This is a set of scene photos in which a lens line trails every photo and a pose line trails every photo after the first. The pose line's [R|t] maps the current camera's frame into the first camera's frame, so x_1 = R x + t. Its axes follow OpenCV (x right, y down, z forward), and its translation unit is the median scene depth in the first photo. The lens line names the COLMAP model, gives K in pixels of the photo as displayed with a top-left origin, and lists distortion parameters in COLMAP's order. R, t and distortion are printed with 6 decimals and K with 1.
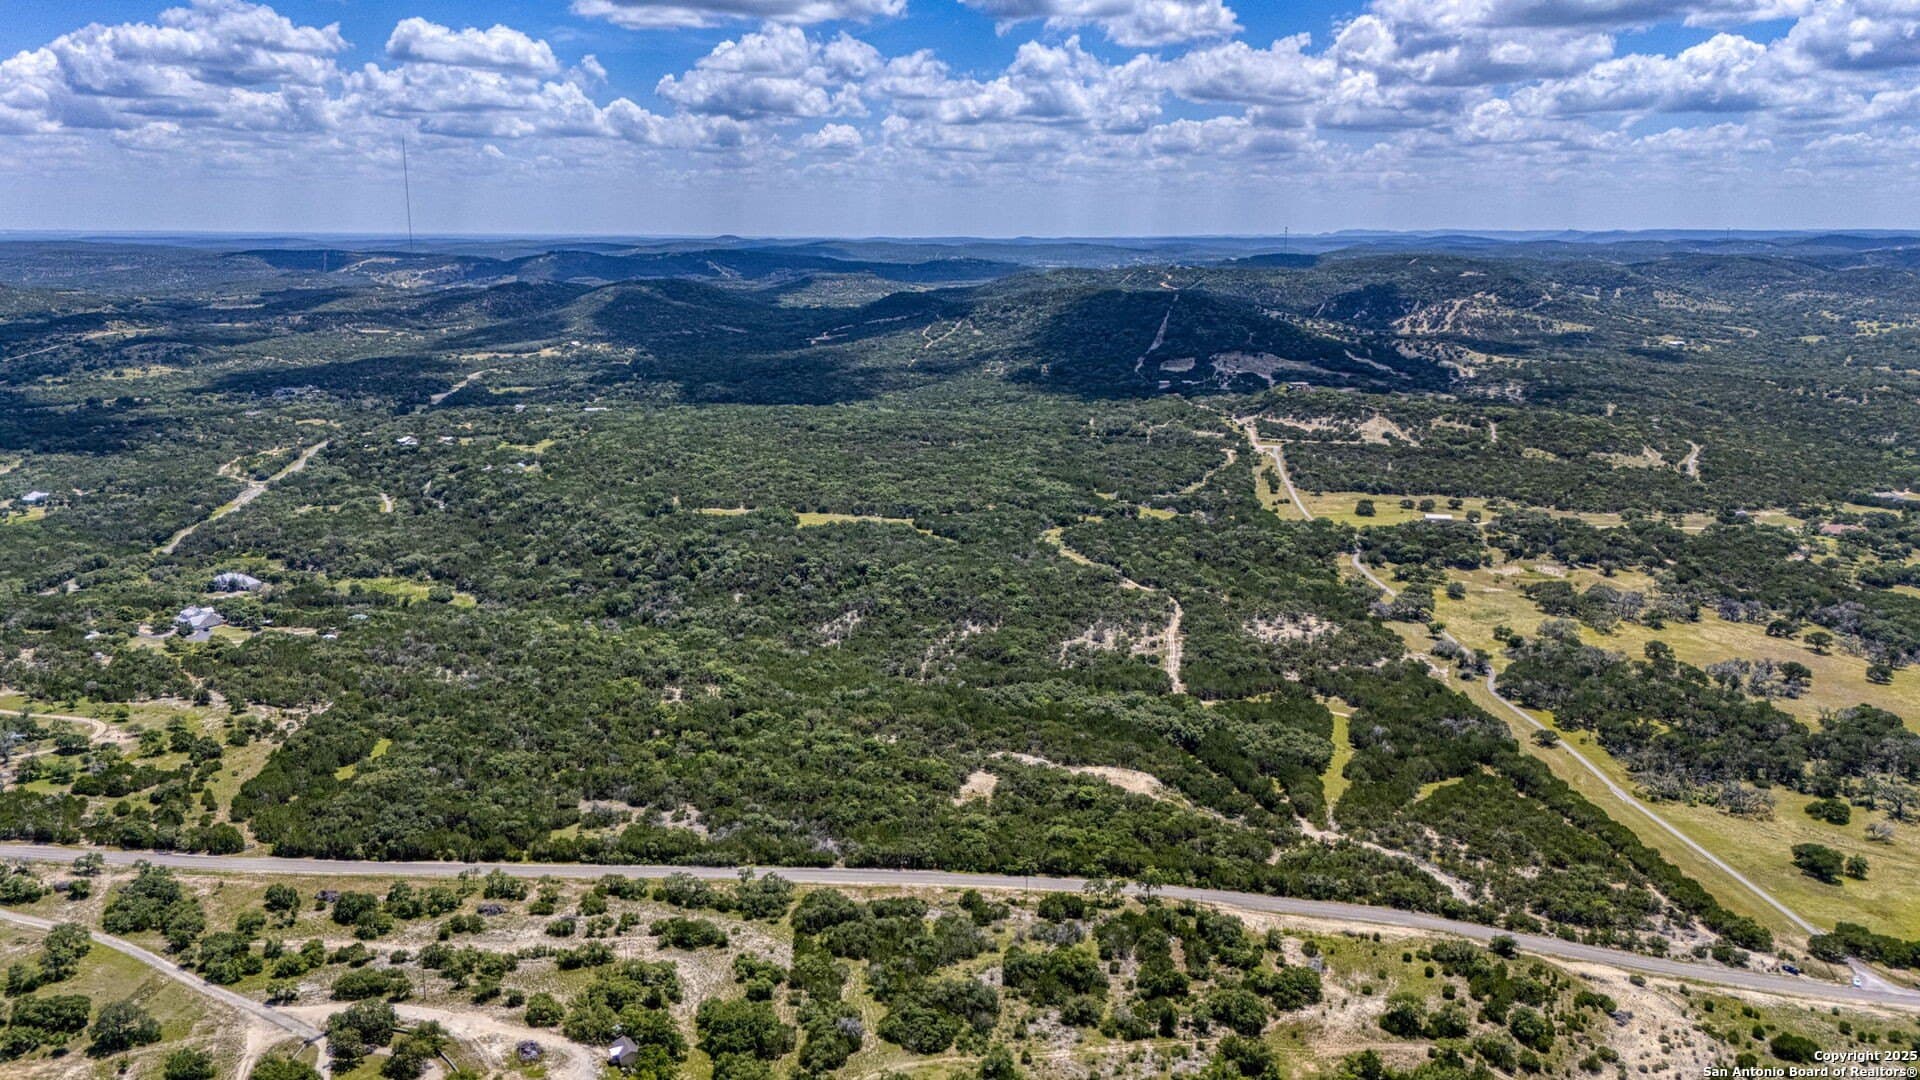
lens RADIAL K [[1425.9, 0, 963.5], [0, 1425.9, 531.3], [0, 0, 1]] dist [0.068534, -0.062679]
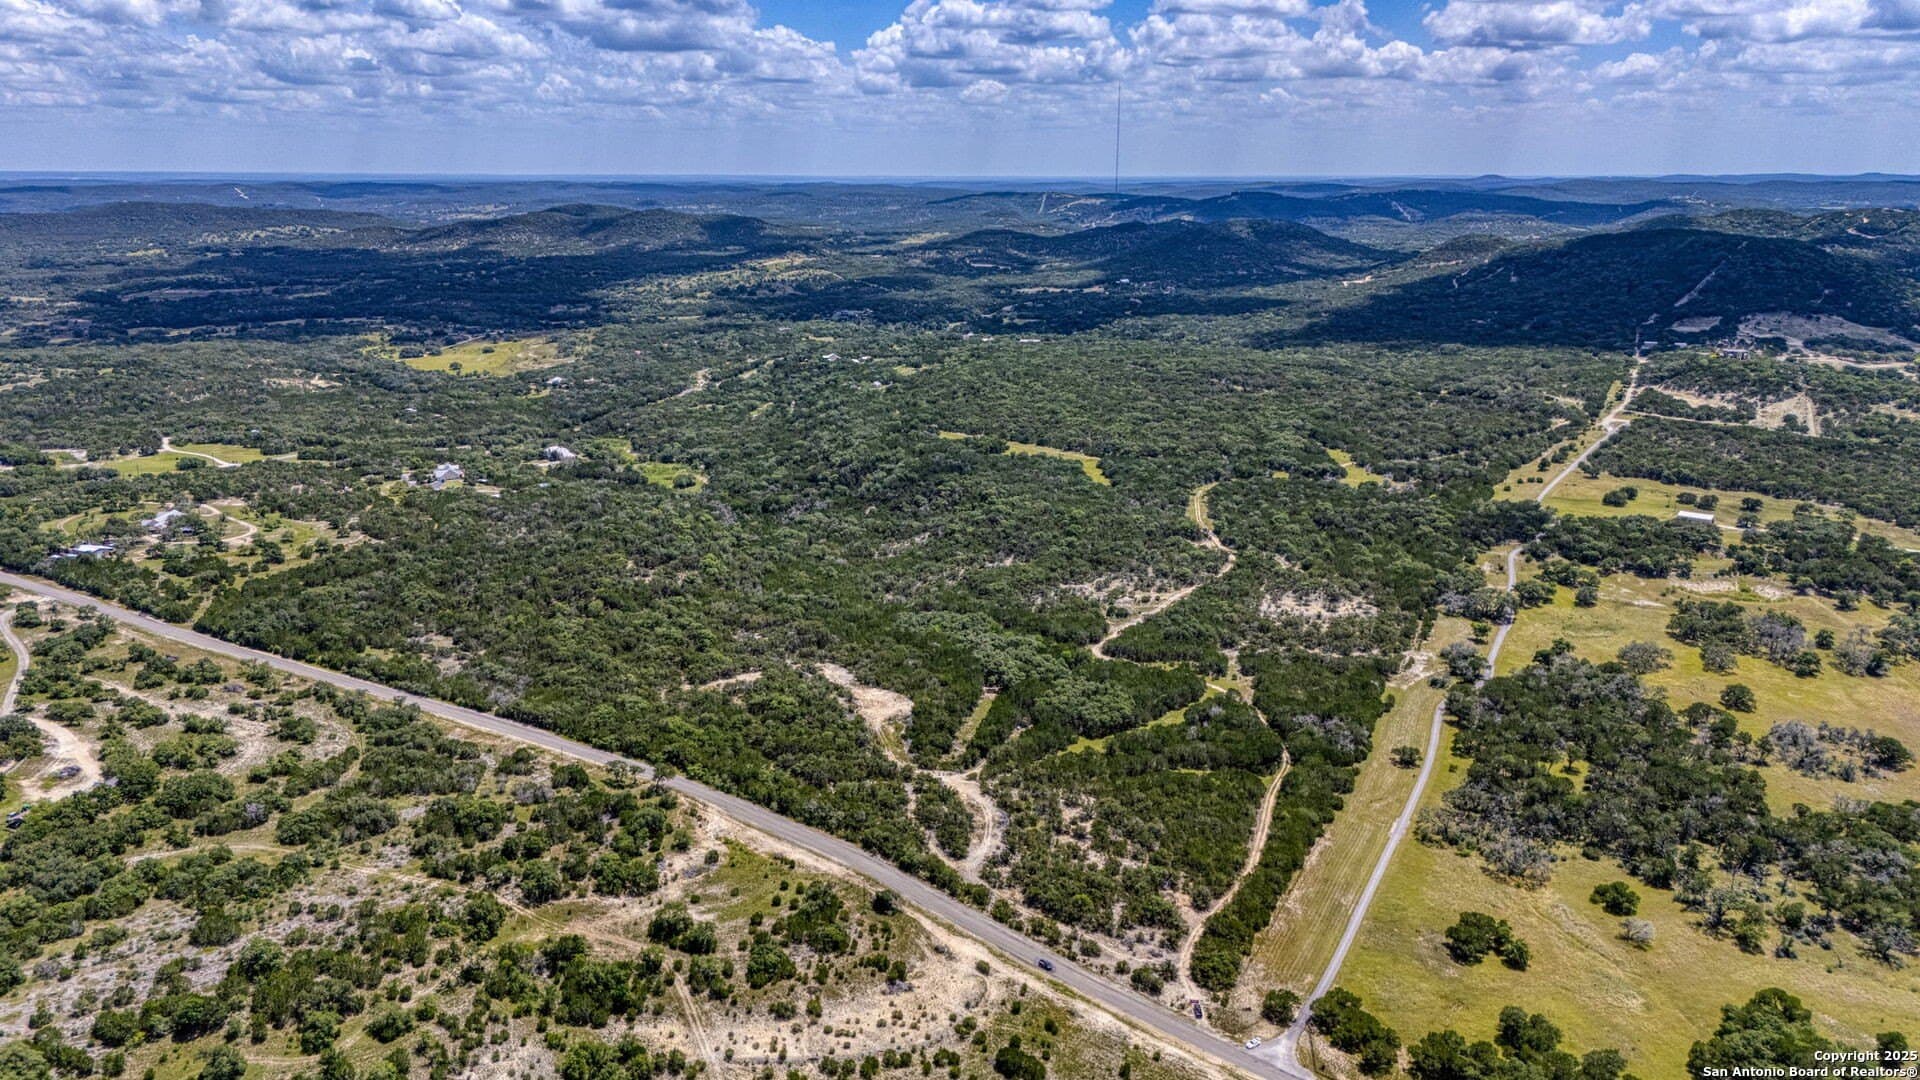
lens RADIAL K [[1416.4, 0, 964.2], [0, 1416.4, 510.8], [0, 0, 1]] dist [0.059516, -0.046555]
pose [[0.869783, 0.112680, -0.480396, 0.378006], [-0.099599, 0.993629, 0.052733, -0.014956], [0.483277, 0.001981, 0.875465, 0.076785]]
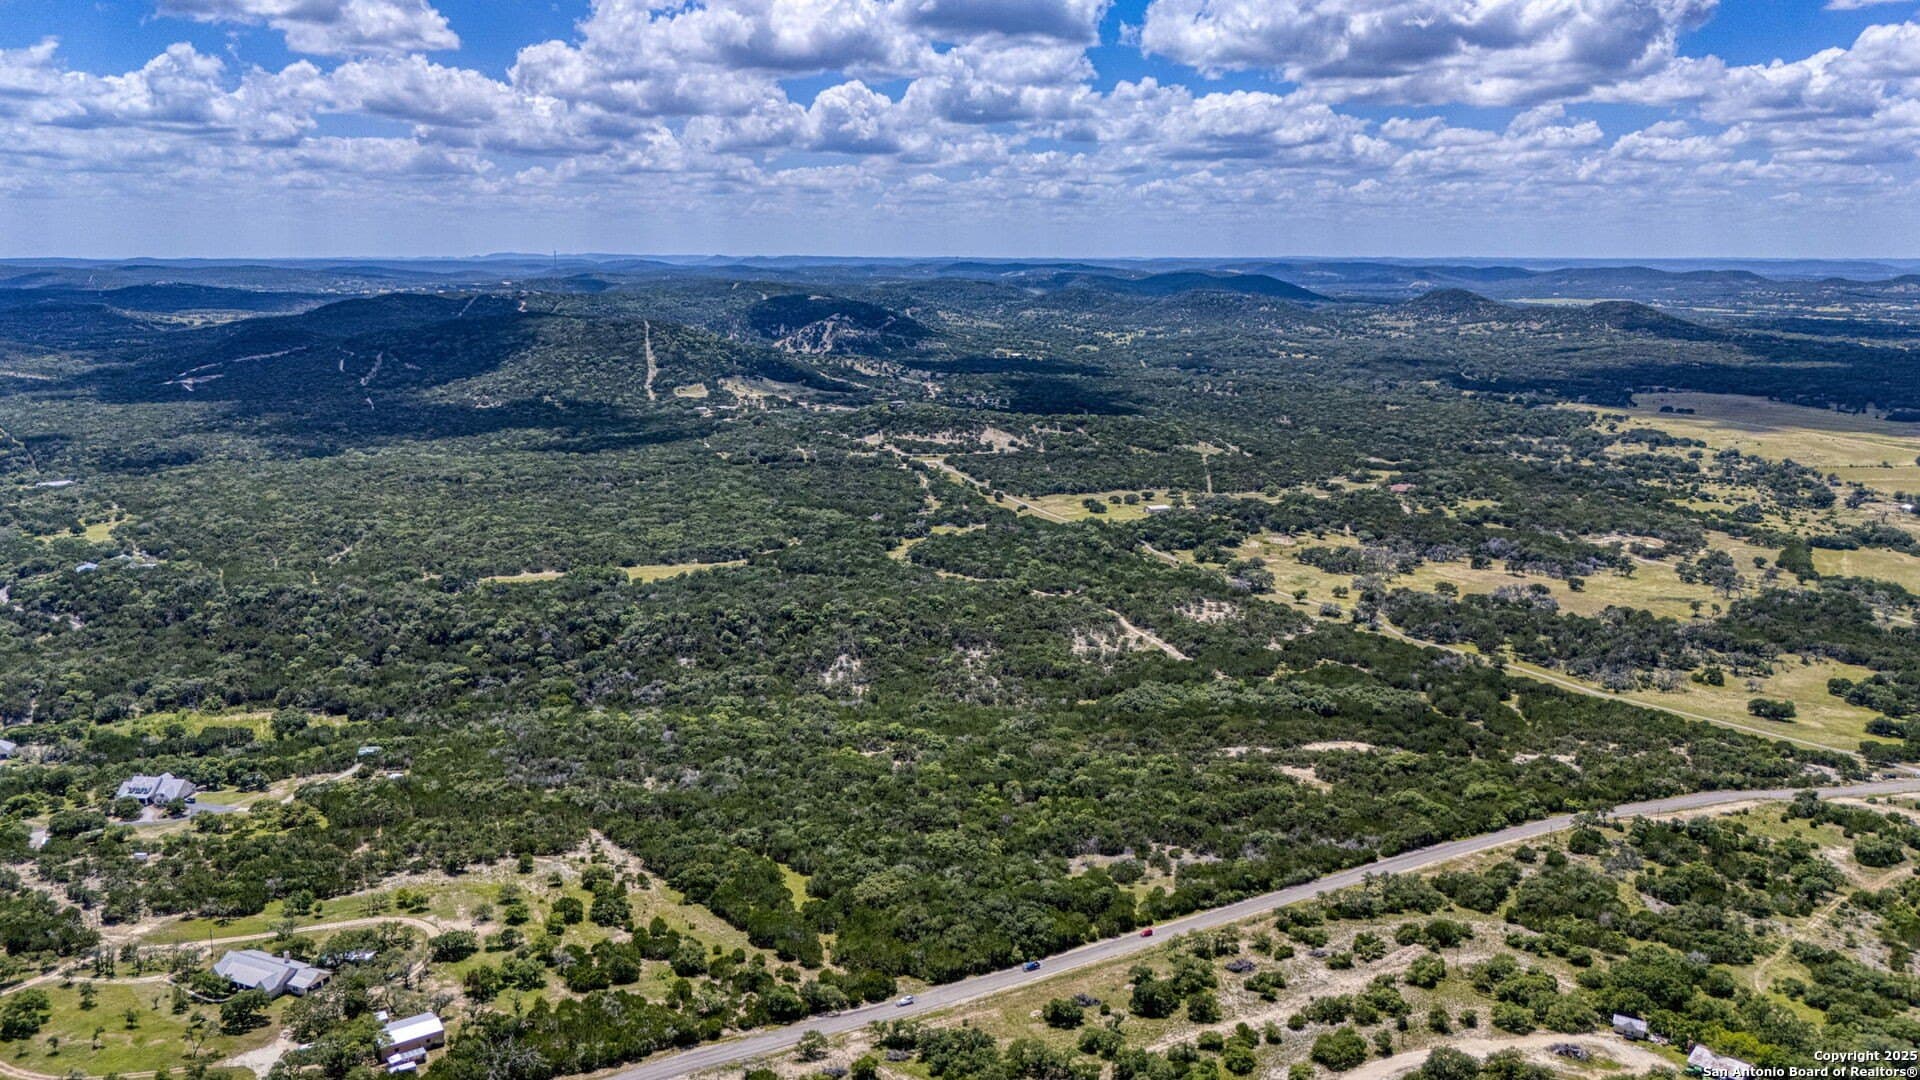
lens RADIAL K [[1425.9, 0, 963.5], [0, 1425.9, 531.3], [0, 0, 1]] dist [0.068534, -0.062679]
pose [[0.846953, -0.102587, 0.521676, -0.420125], [0.110797, 0.993722, 0.015533, -0.027426], [-0.519995, 0.044645, 0.853002, 0.110237]]
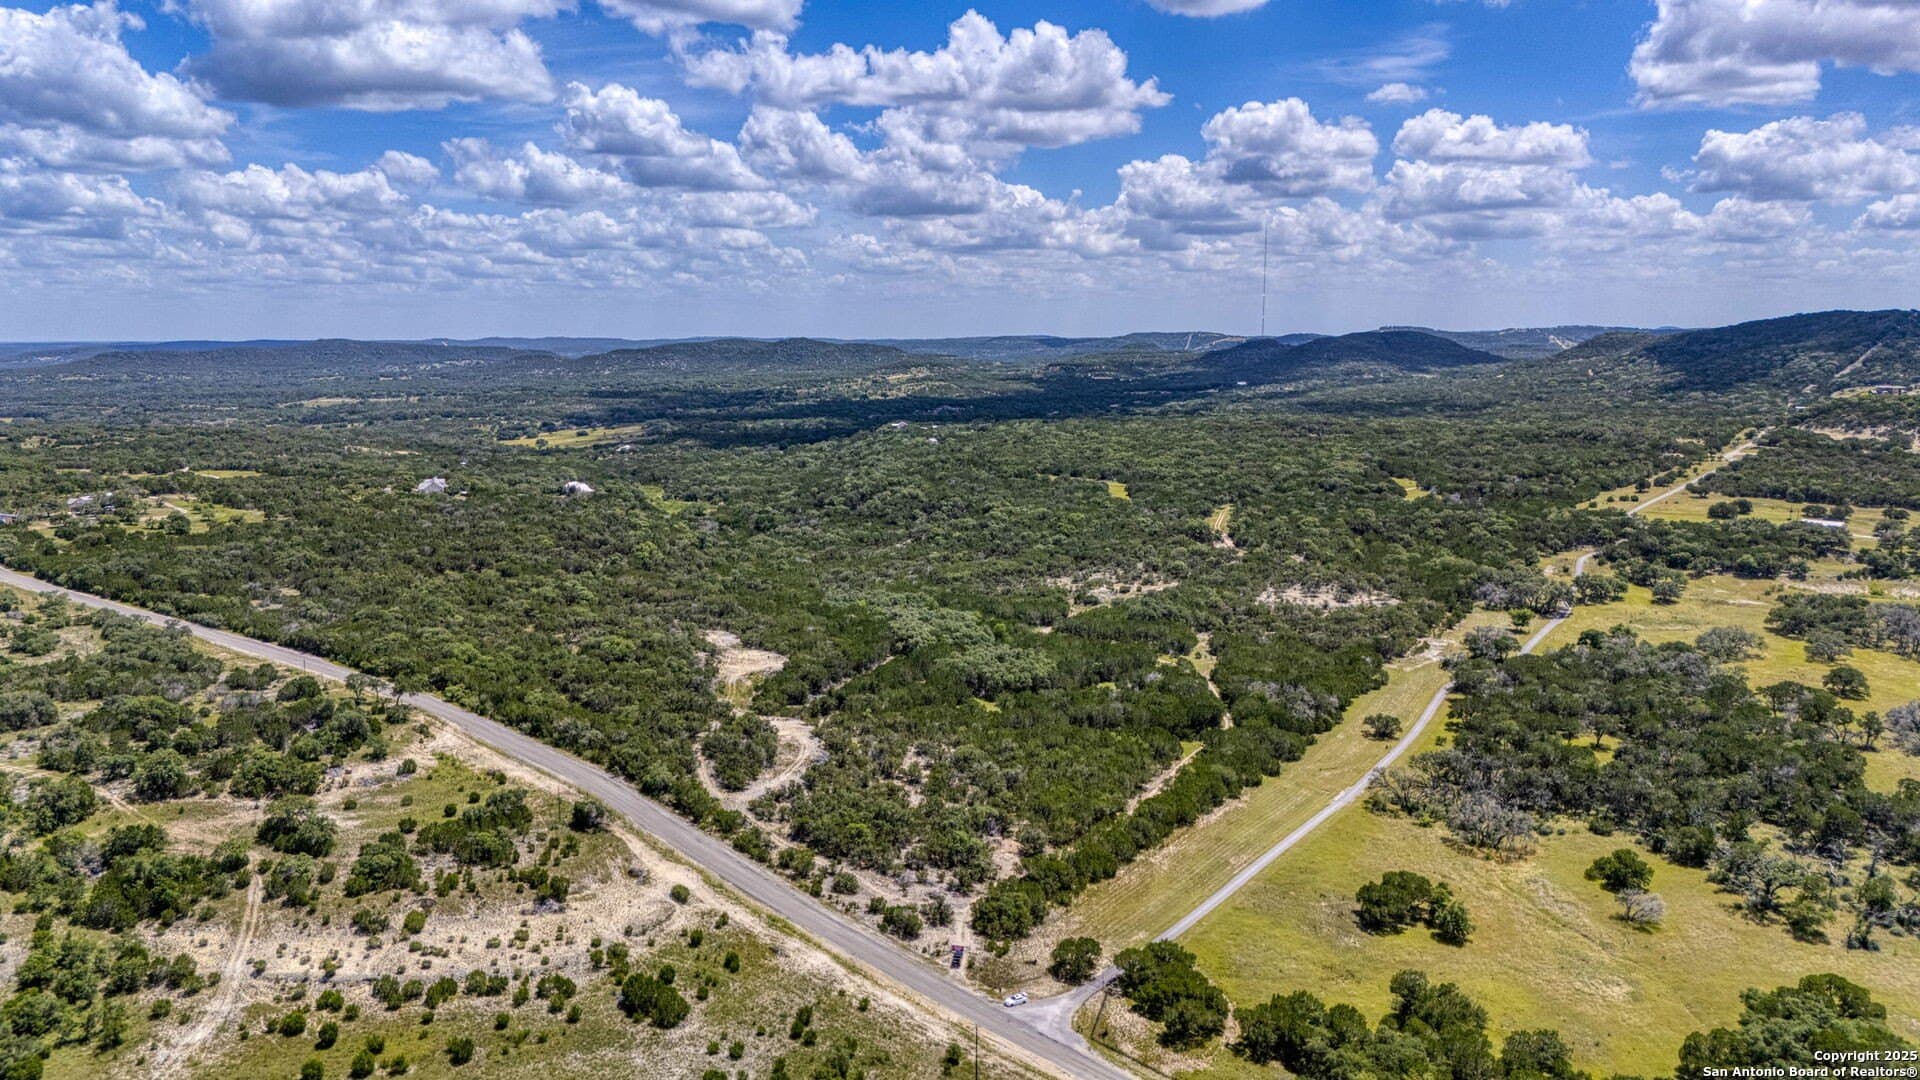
lens RADIAL K [[1392.7, 0, 961.6], [0, 1392.7, 522.7], [0, 0, 1]] dist [0.058978, -0.046846]
pose [[0.805316, 0.072039, -0.588452, 0.416628], [-0.112939, 0.993054, -0.032990, 0.061194], [0.581988, 0.093026, 0.807859, 0.225372]]
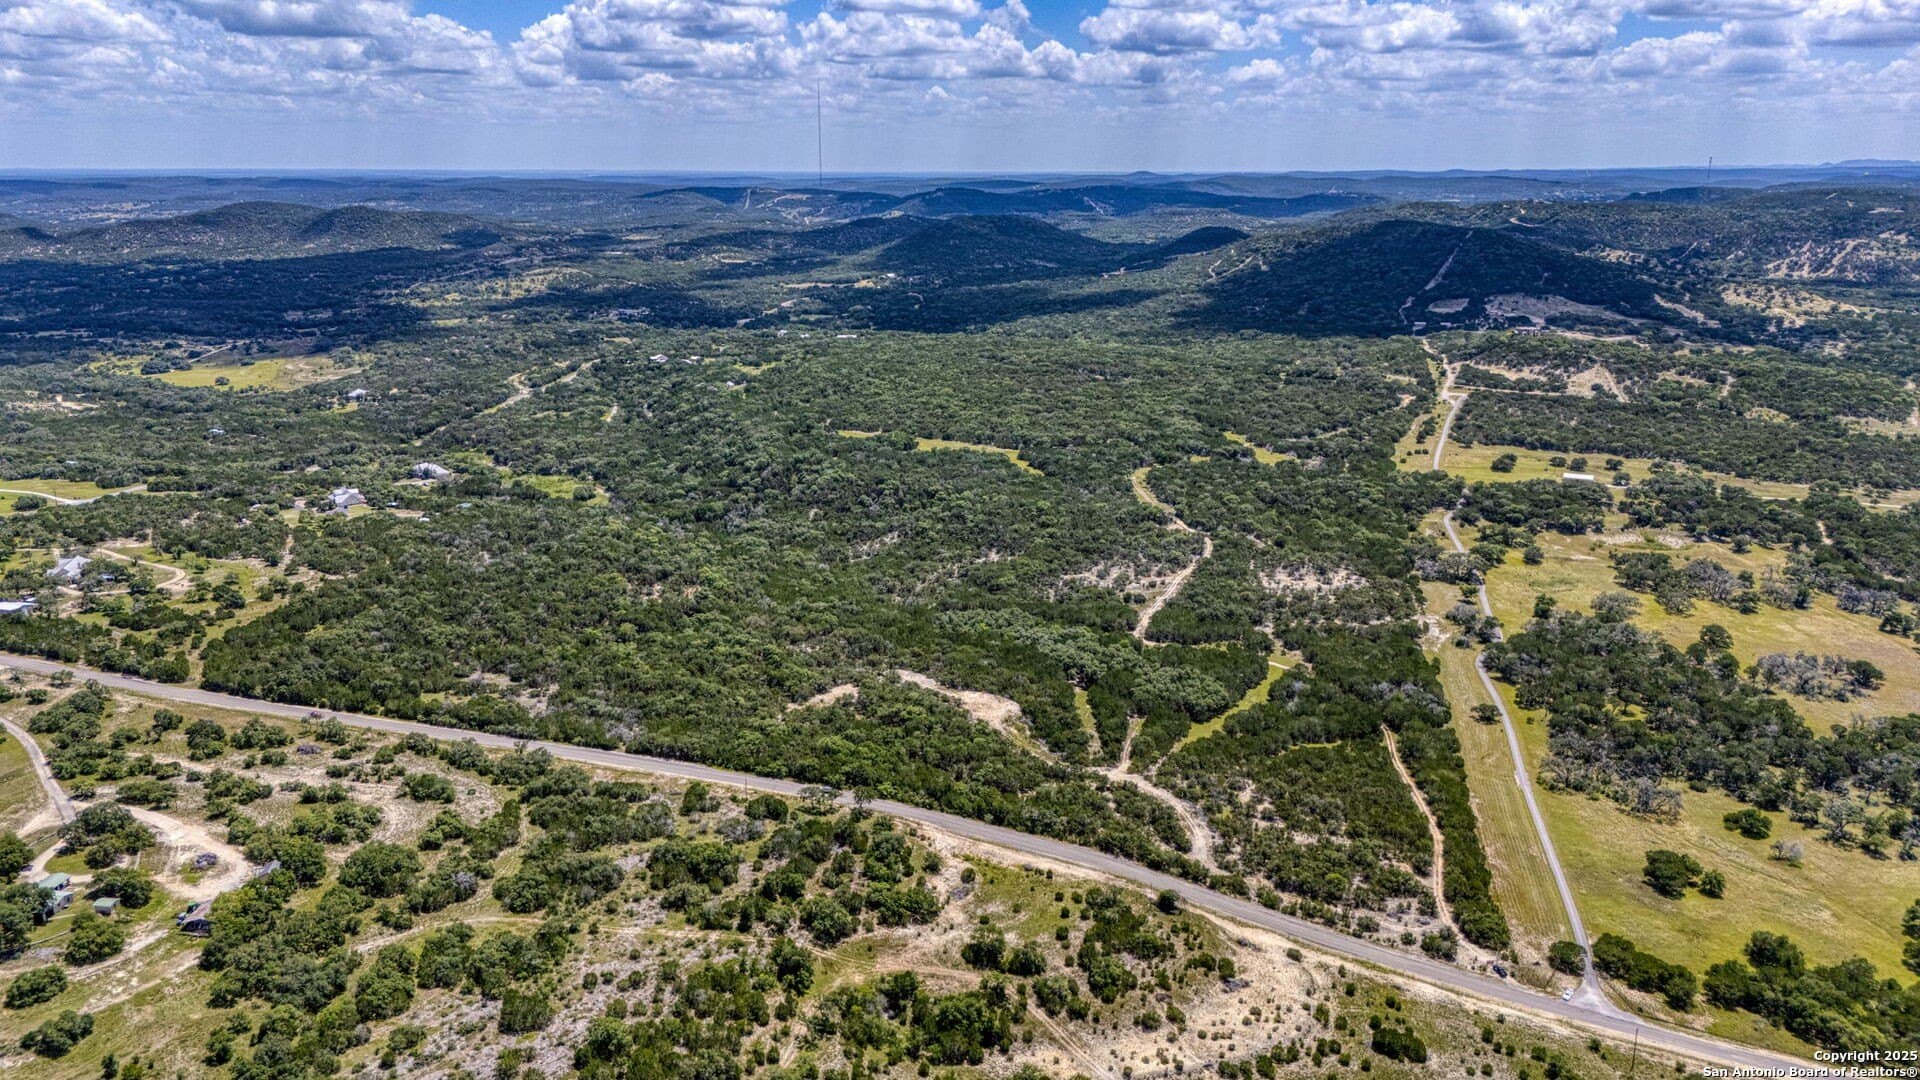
lens RADIAL K [[1392.7, 0, 961.6], [0, 1392.7, 522.7], [0, 0, 1]] dist [0.058978, -0.046846]
pose [[0.957948, 0.067462, -0.278900, 0.215068], [-0.055532, 0.997181, 0.050467, -0.004369], [0.281518, -0.032857, 0.958993, 0.023147]]
